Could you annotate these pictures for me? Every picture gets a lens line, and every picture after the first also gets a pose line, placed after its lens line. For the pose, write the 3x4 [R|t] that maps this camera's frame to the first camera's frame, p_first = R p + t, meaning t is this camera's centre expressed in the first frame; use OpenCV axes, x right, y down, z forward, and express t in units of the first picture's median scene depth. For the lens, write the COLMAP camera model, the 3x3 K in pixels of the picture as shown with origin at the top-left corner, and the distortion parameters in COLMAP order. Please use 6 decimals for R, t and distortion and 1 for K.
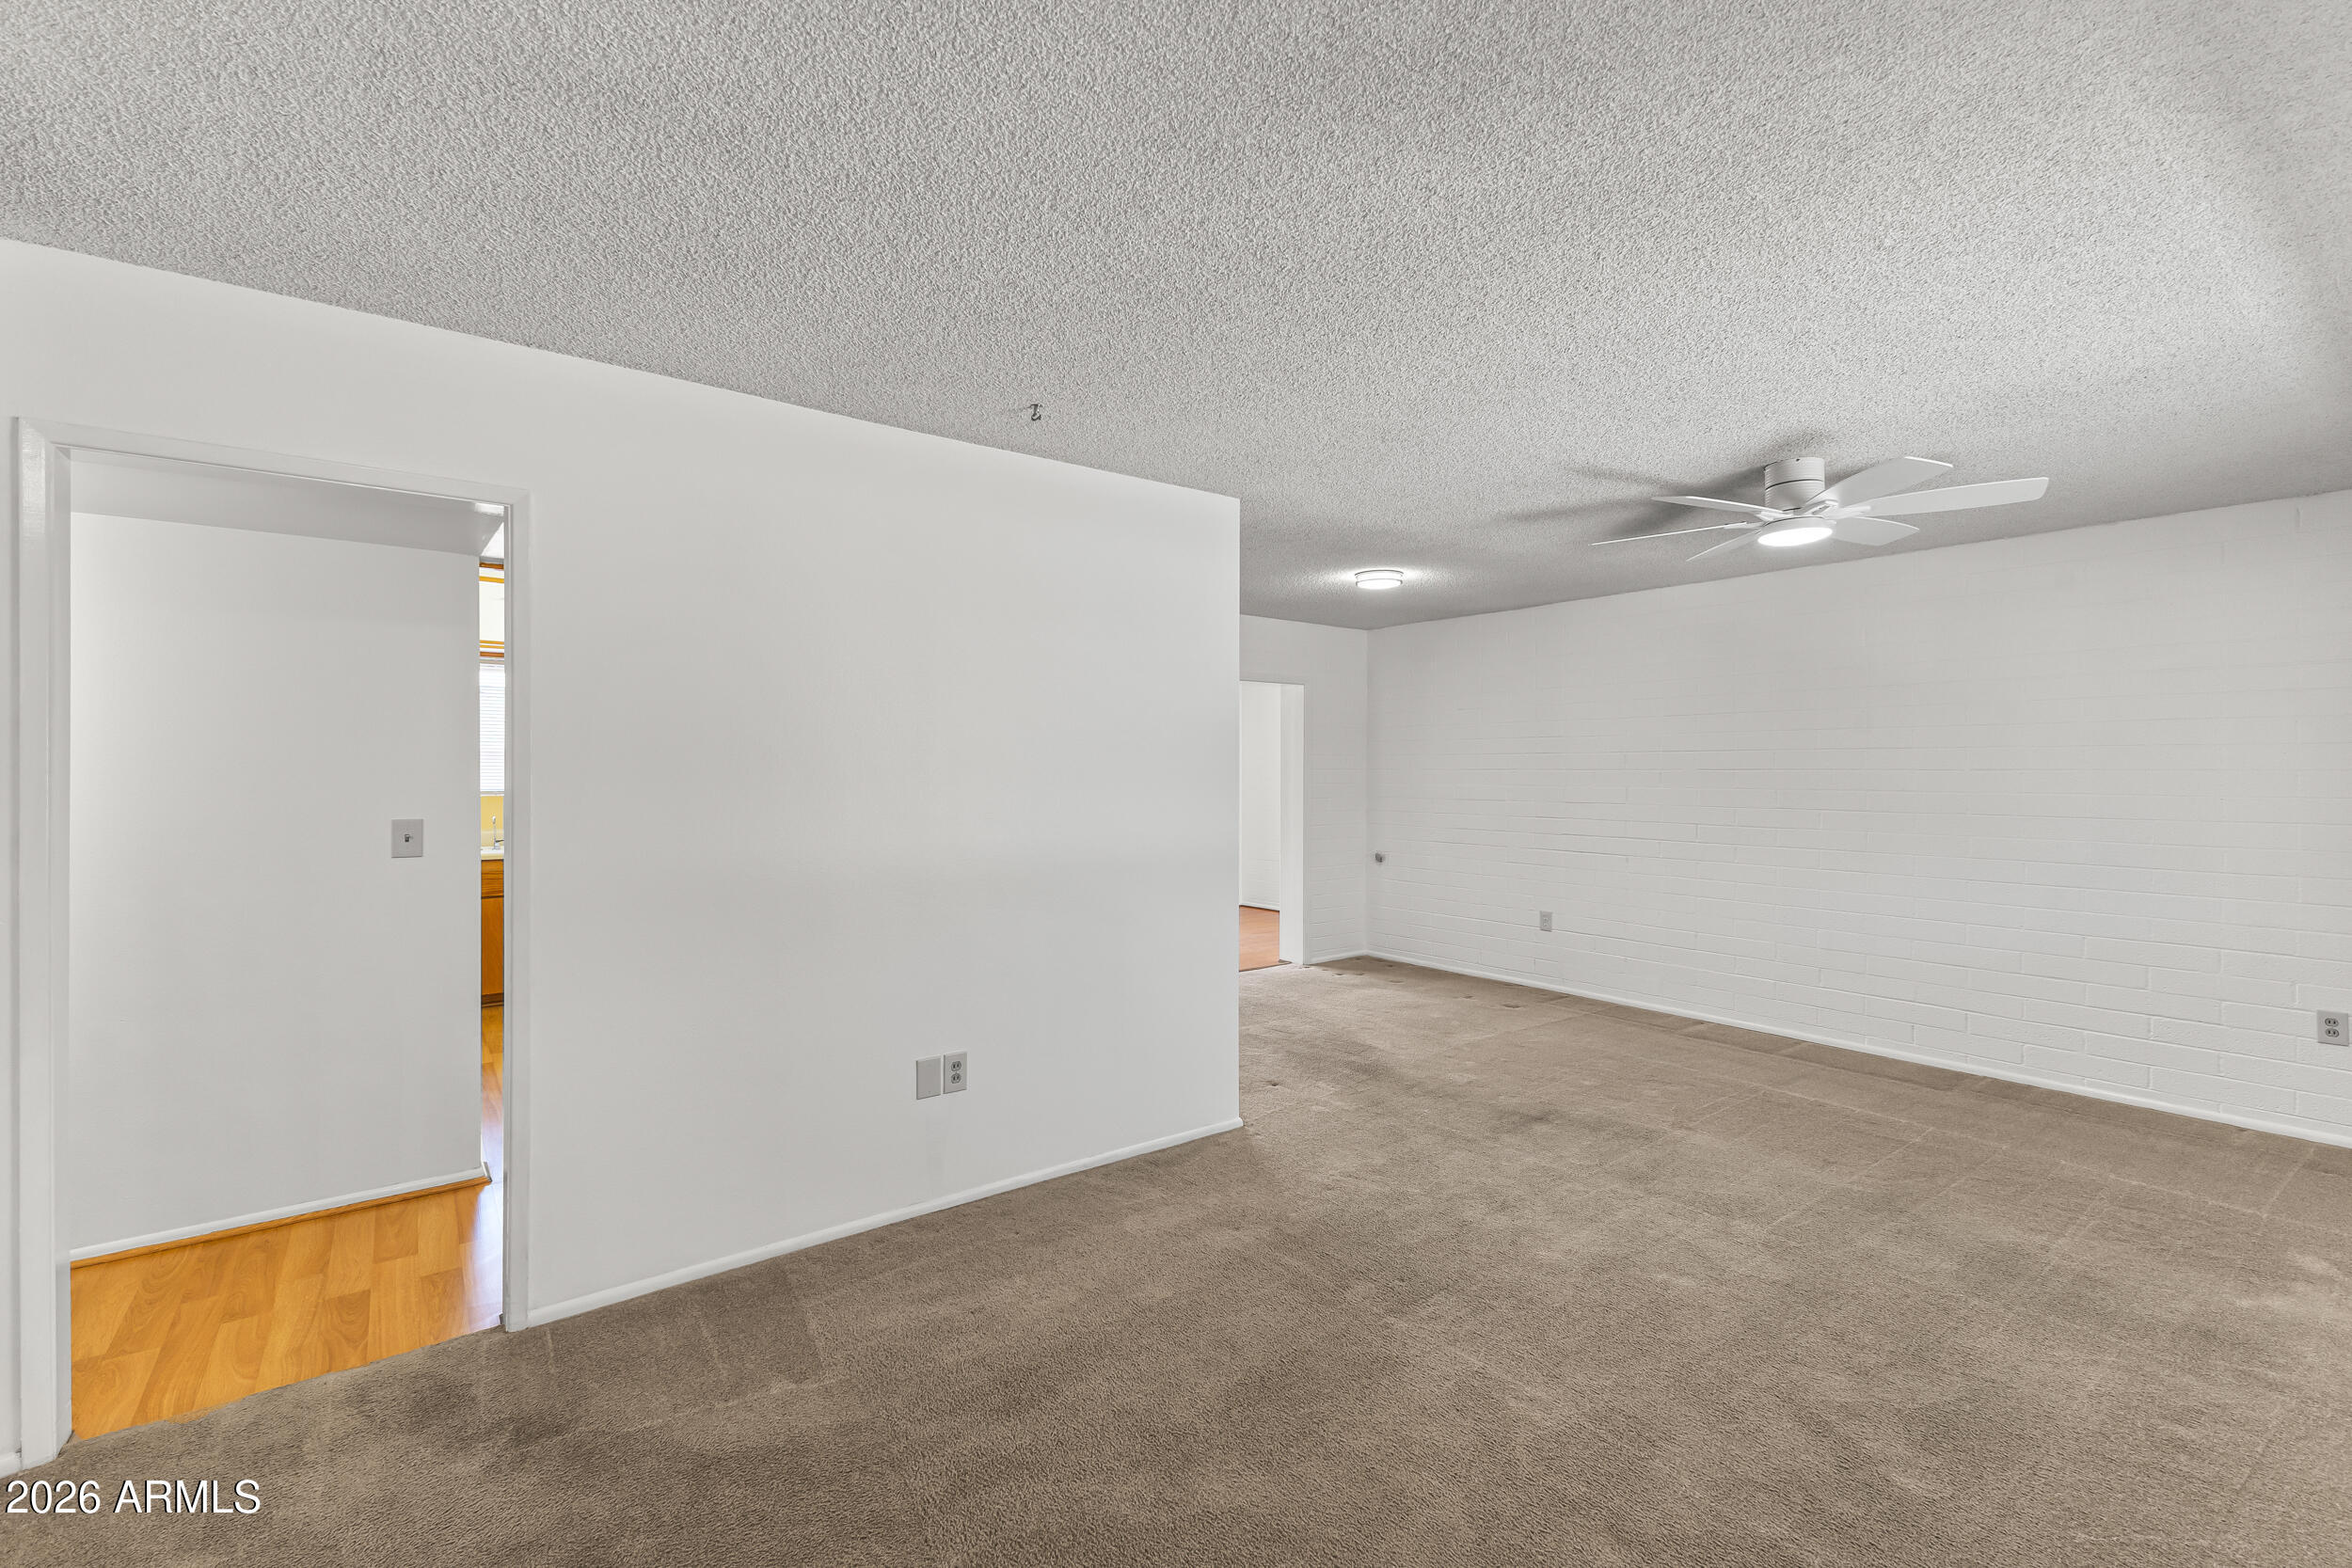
lens RADIAL K [[1015.7, 0, 1175.4], [0, 1015.7, 767.0], [0, 0, 1]] dist [0.006812, -0.000800]
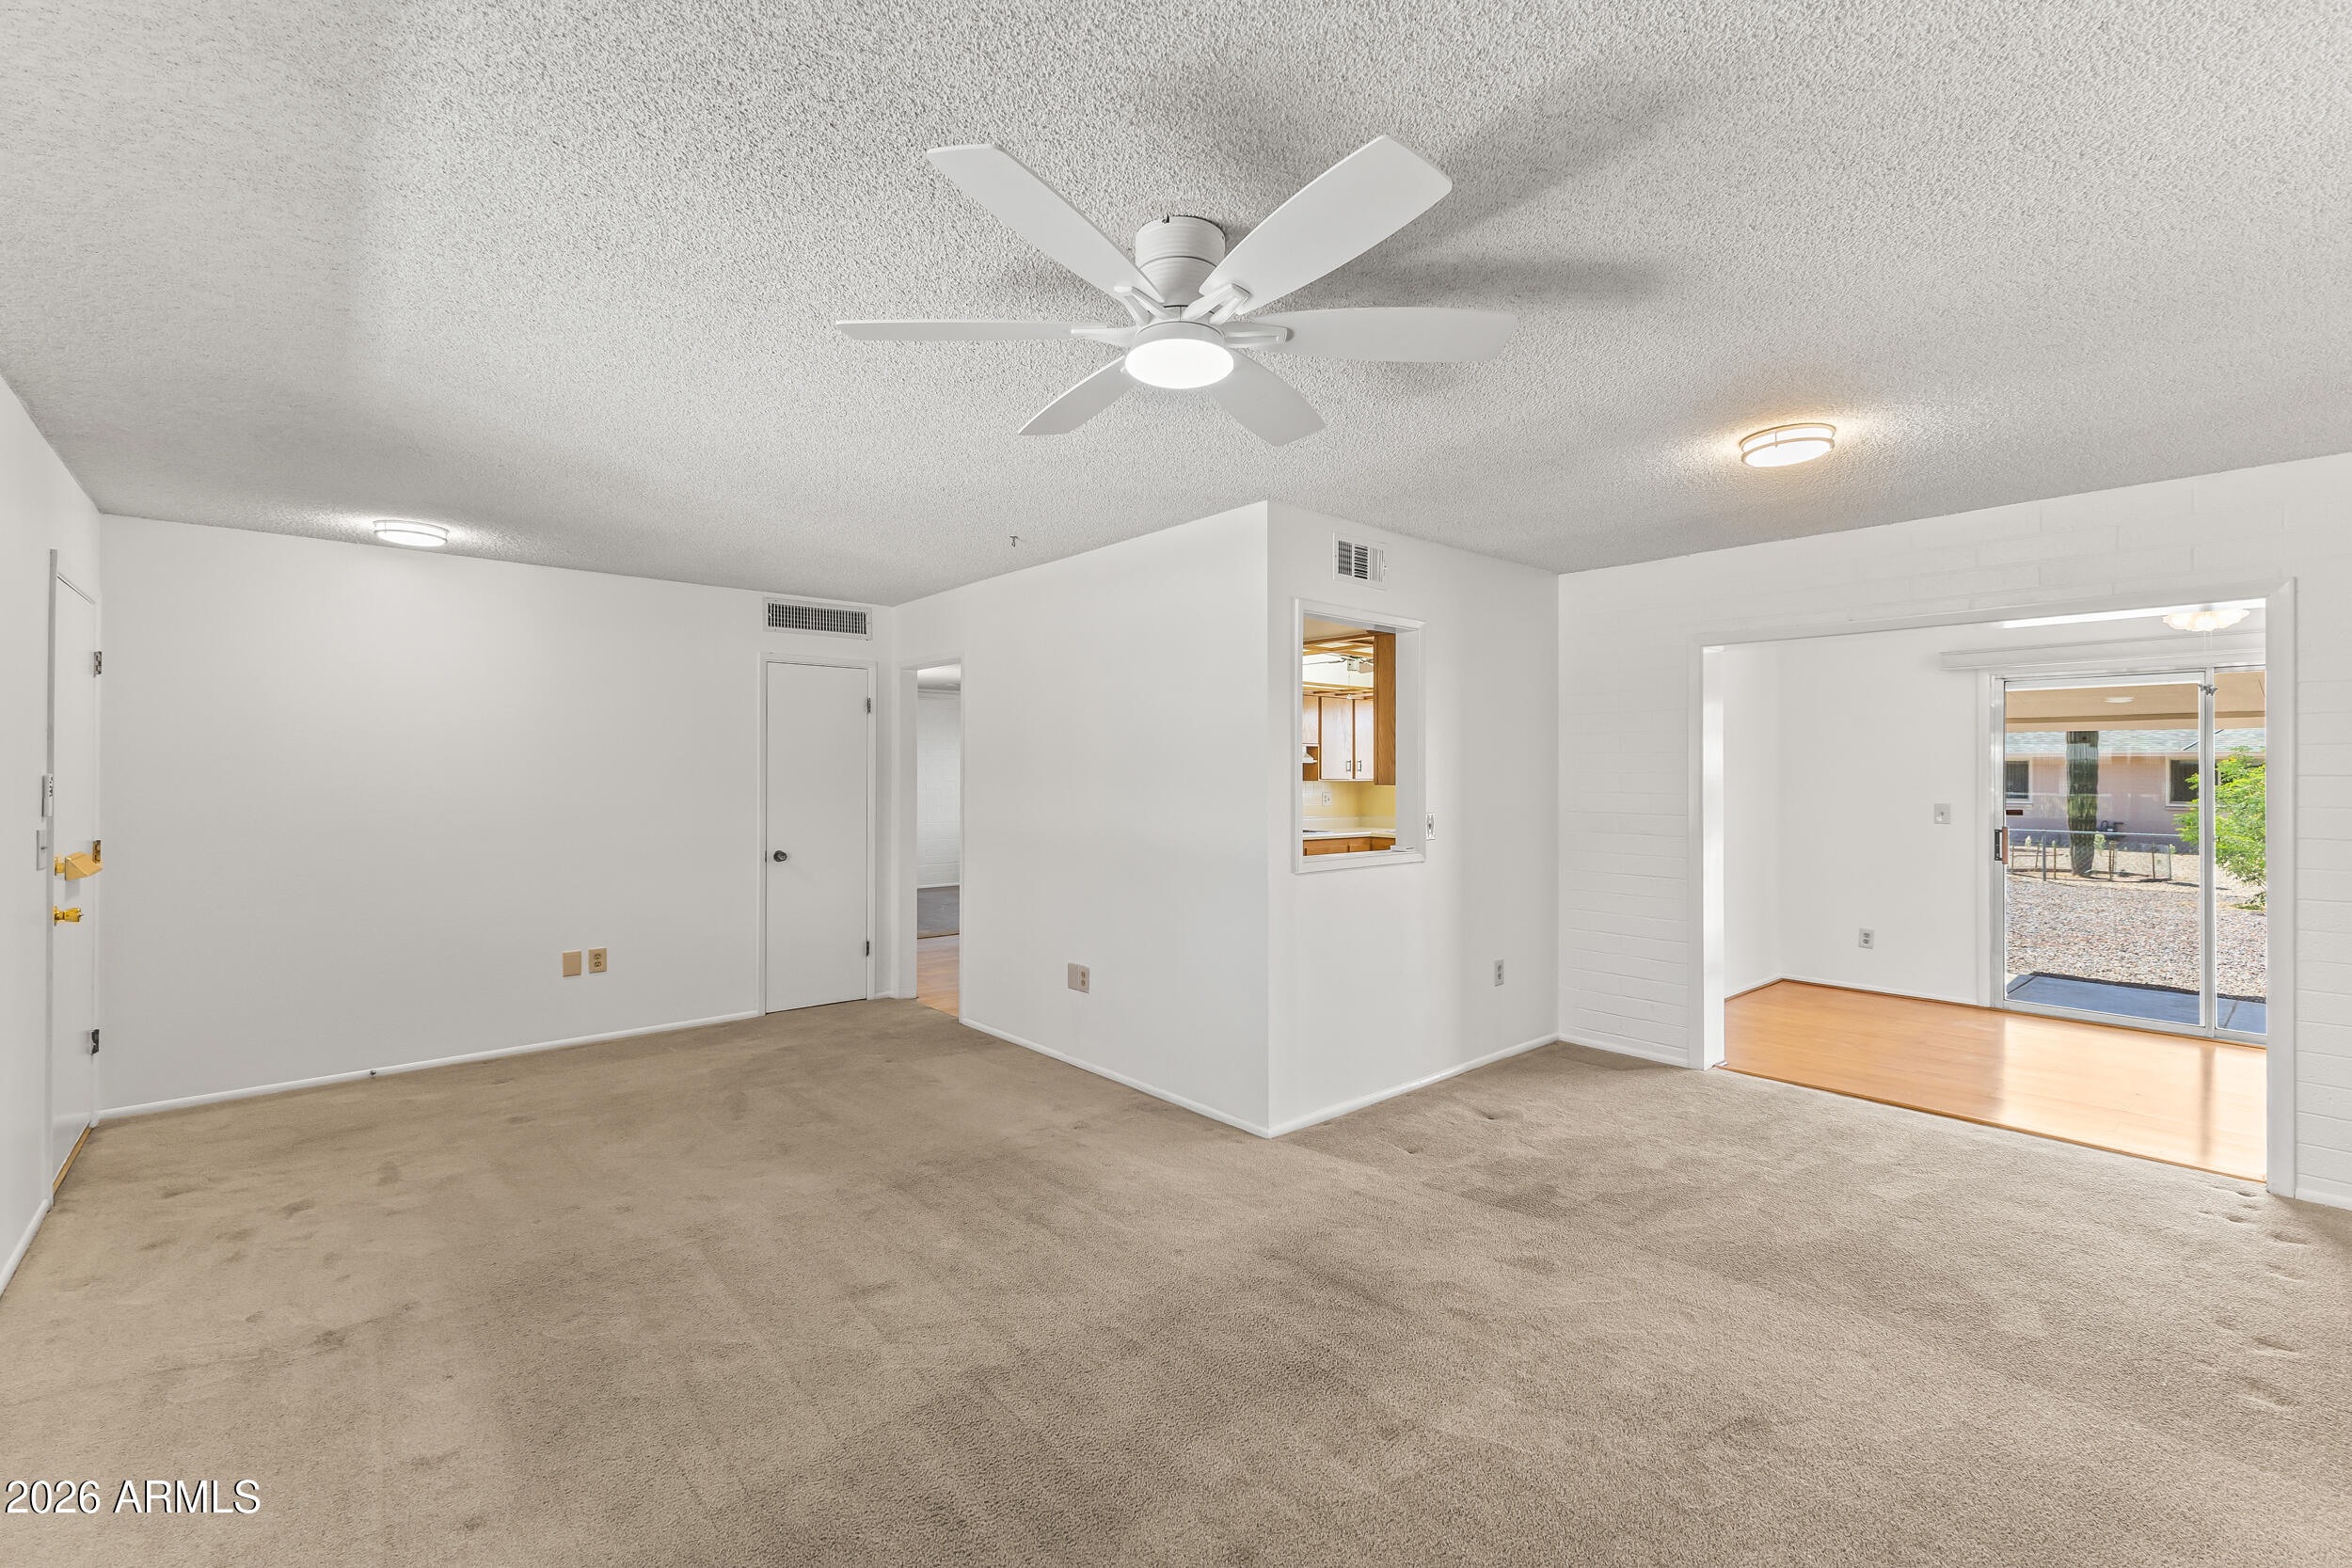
lens RADIAL K [[1015.7, 0, 1175.4], [0, 1015.7, 767.0], [0, 0, 1]] dist [0.006812, -0.000800]
pose [[0.072627, -0.009501, -0.997314, 1.260669], [-0.000759, 0.999954, -0.009582, 0.003814], [0.997359, 0.001453, 0.072616, 0.977887]]
